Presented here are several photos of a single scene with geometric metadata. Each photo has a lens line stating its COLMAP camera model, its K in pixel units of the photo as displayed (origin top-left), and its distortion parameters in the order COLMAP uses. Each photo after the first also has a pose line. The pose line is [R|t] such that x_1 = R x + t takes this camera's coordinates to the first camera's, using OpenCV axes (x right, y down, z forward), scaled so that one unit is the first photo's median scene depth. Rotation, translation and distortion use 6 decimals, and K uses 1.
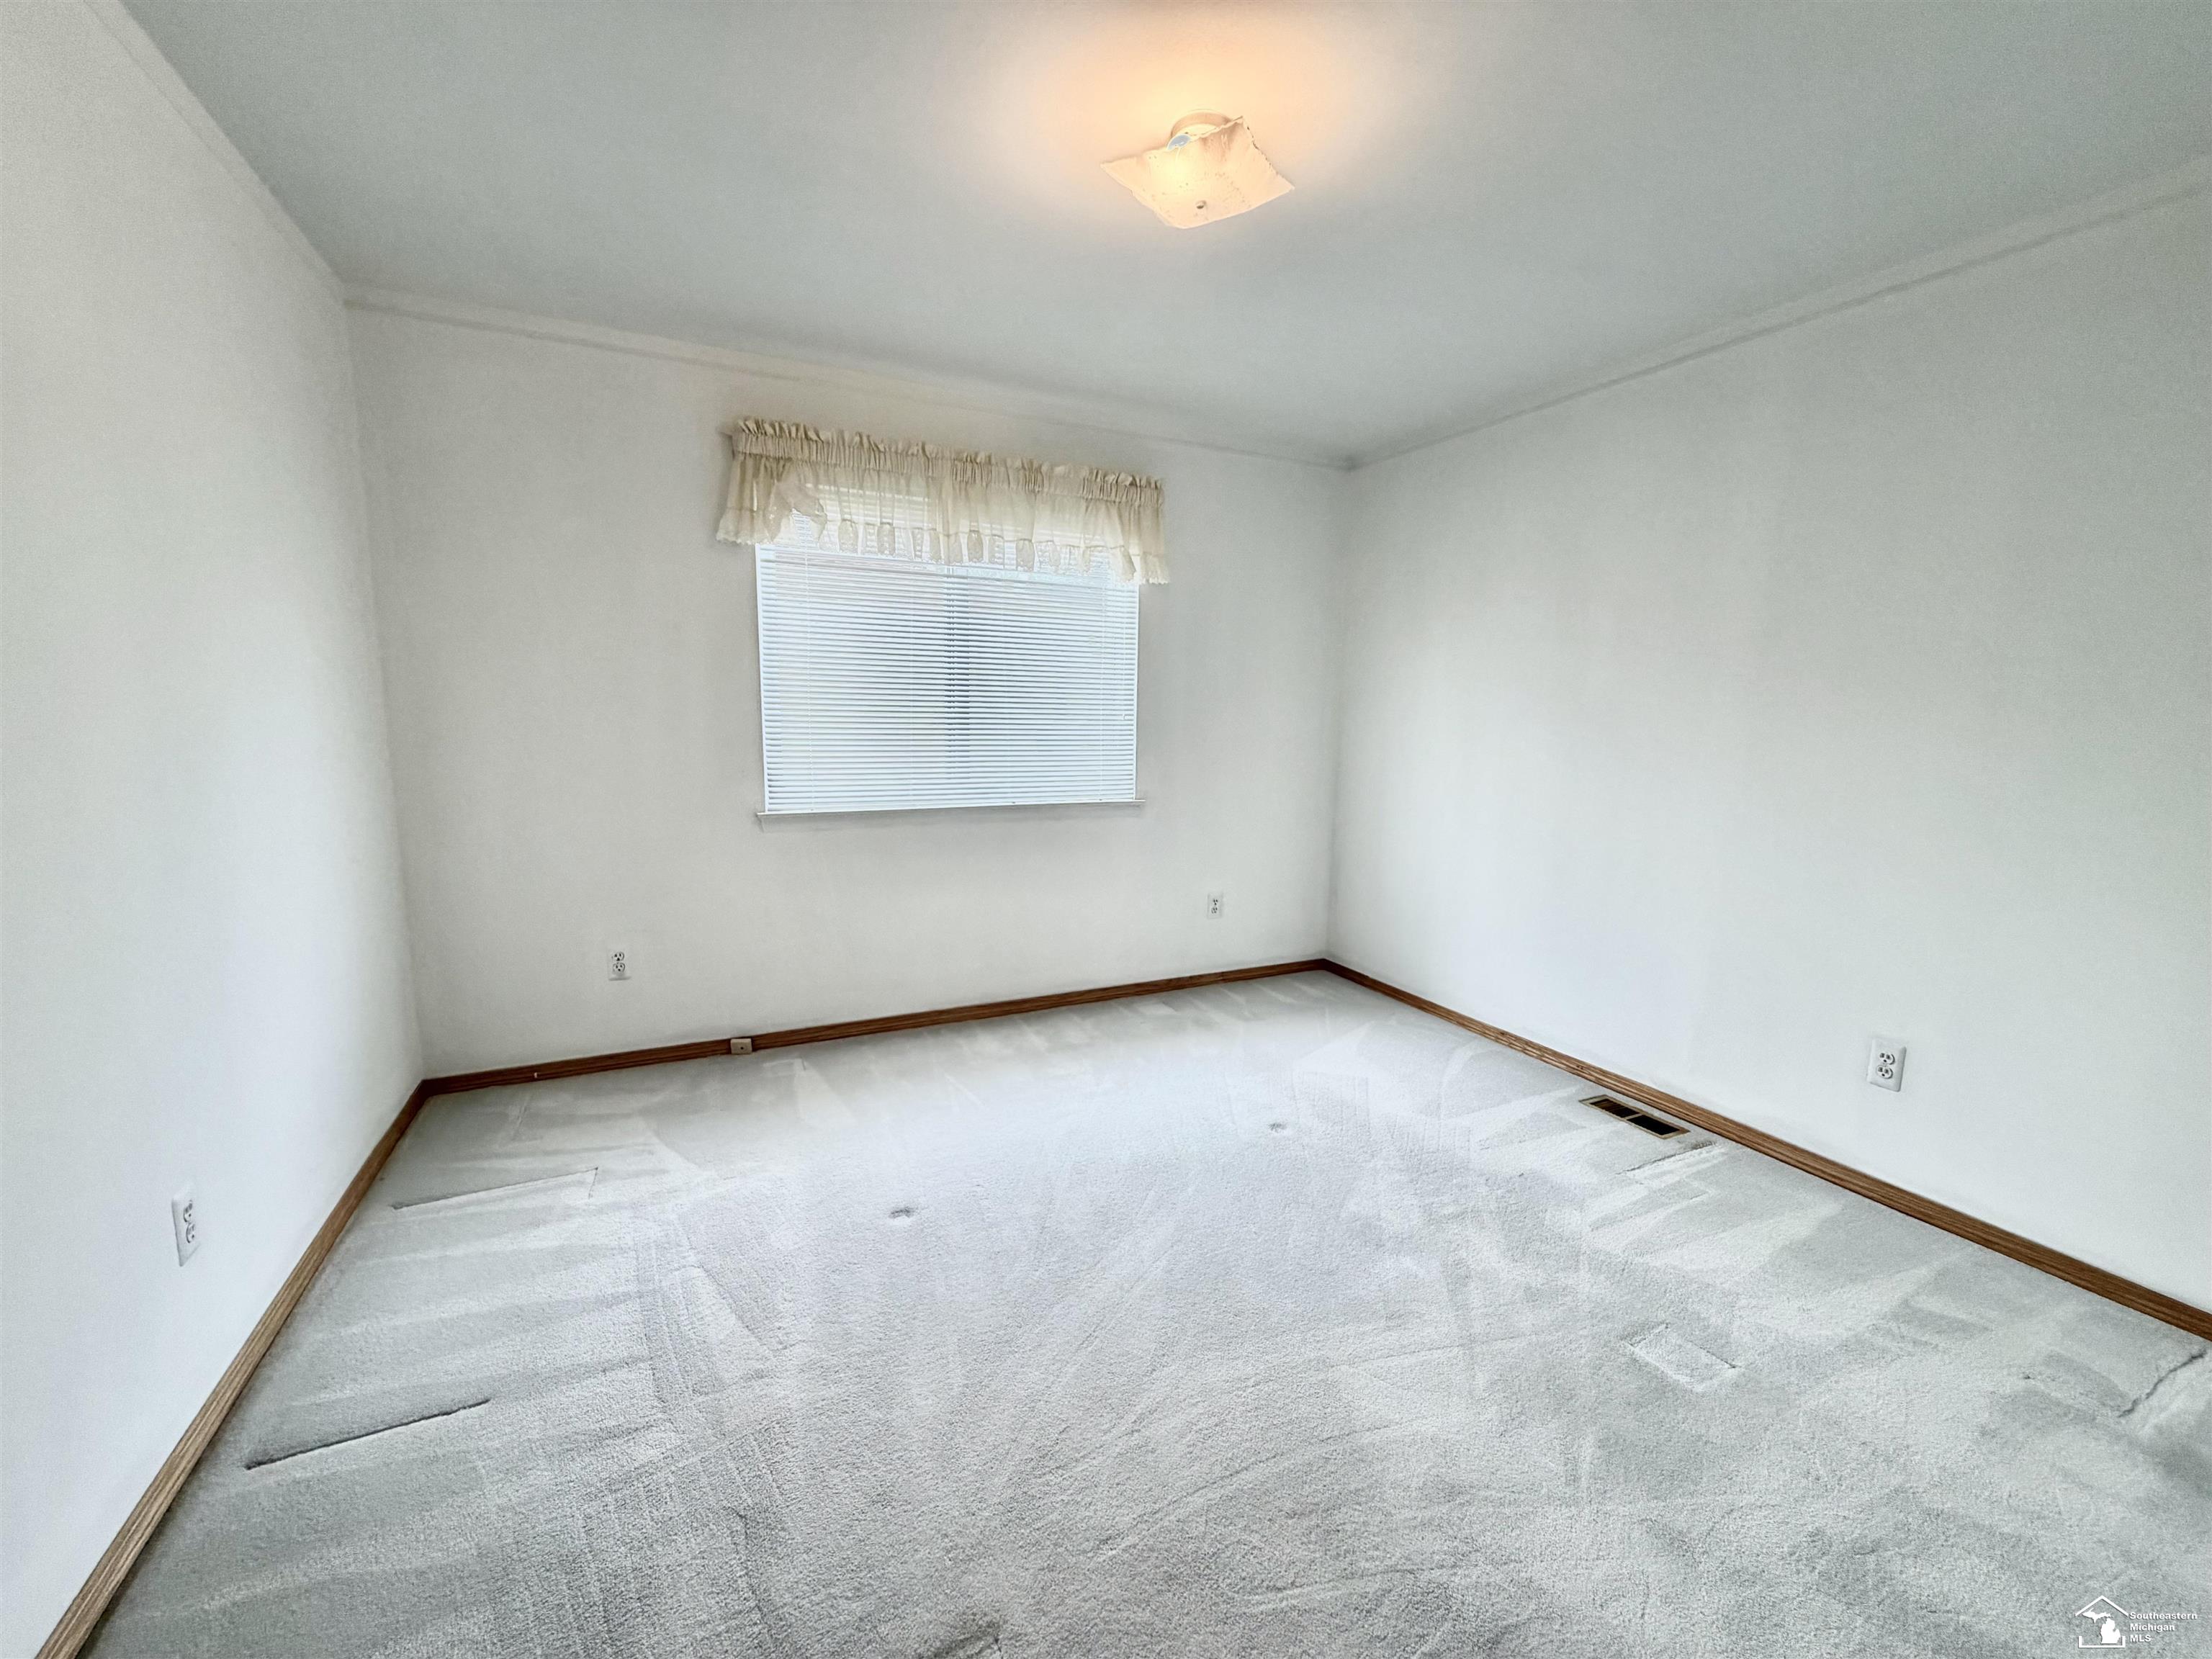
lens RADIAL K [[885.6, 0, 1098.9], [0, 885.6, 829.1], [0, 0, 1]] dist [0.000707, -0.000064]
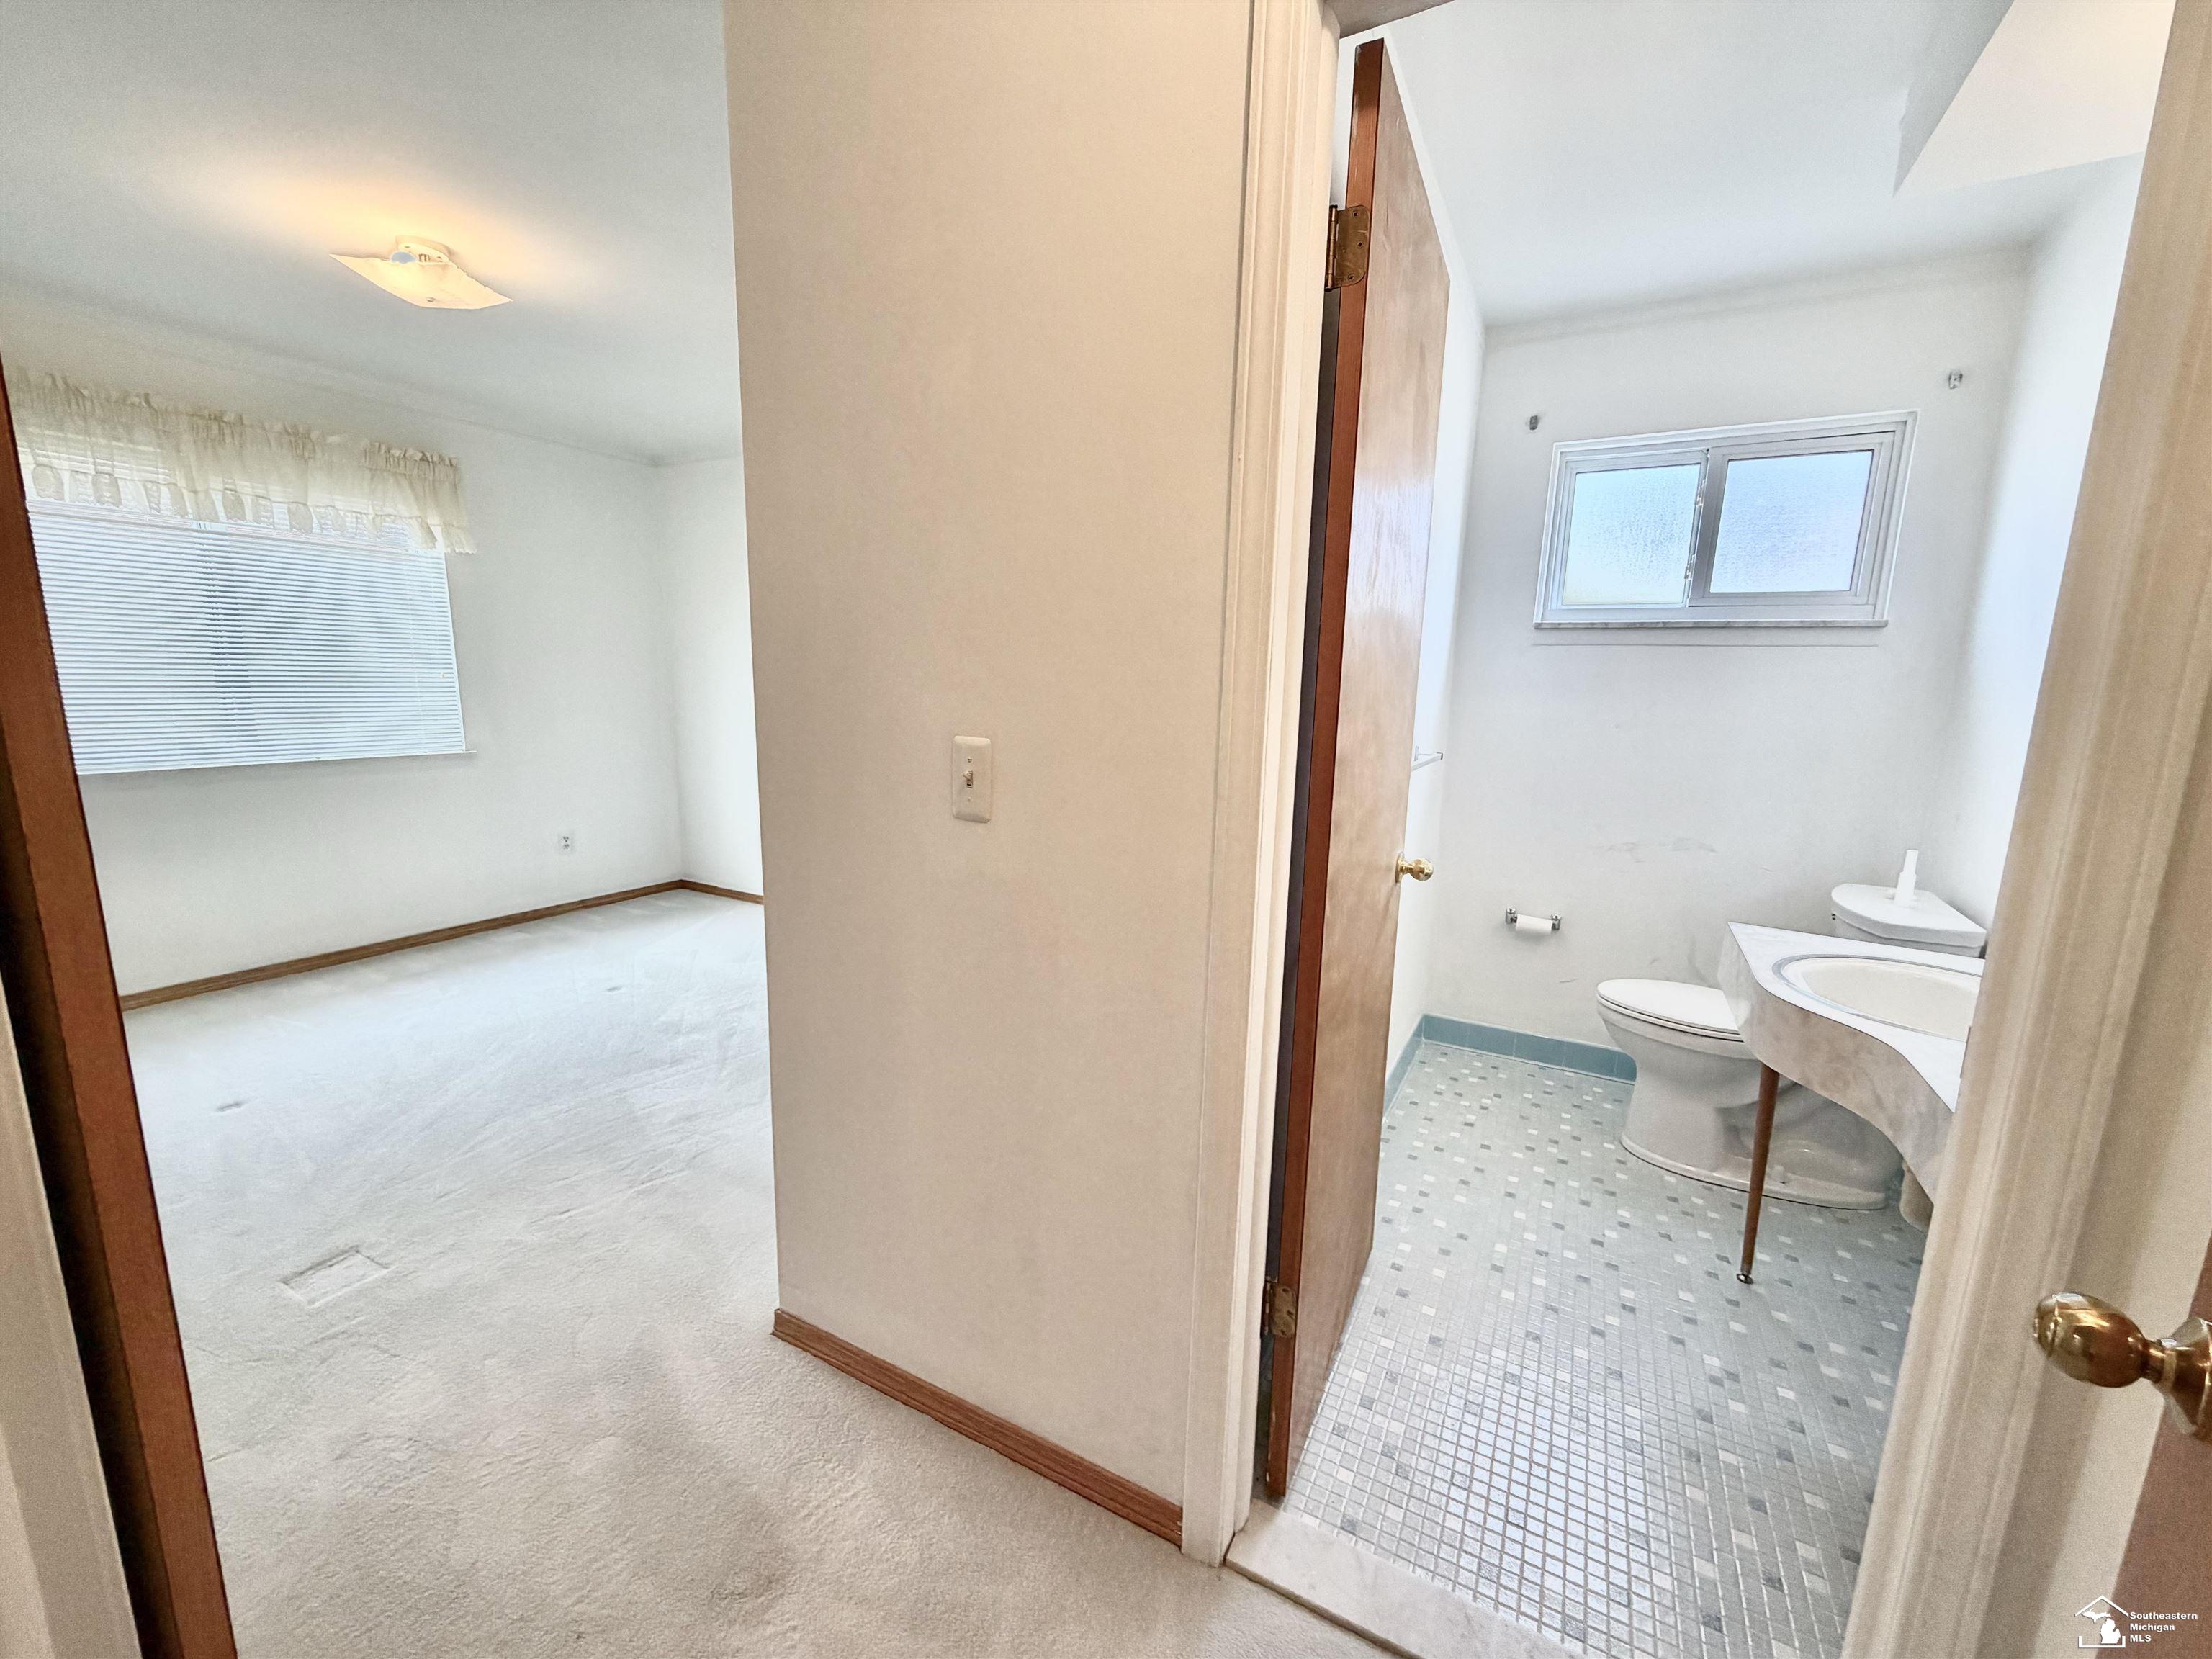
lens RADIAL K [[885.6, 0, 1098.9], [0, 885.6, 829.1], [0, 0, 1]] dist [0.000707, -0.000064]
pose [[0.815560, -0.099372, 0.570076, 0.051254], [0.074463, 0.994976, 0.066911, 0.053694], [-0.573862, -0.012121, 0.818862, -0.389239]]
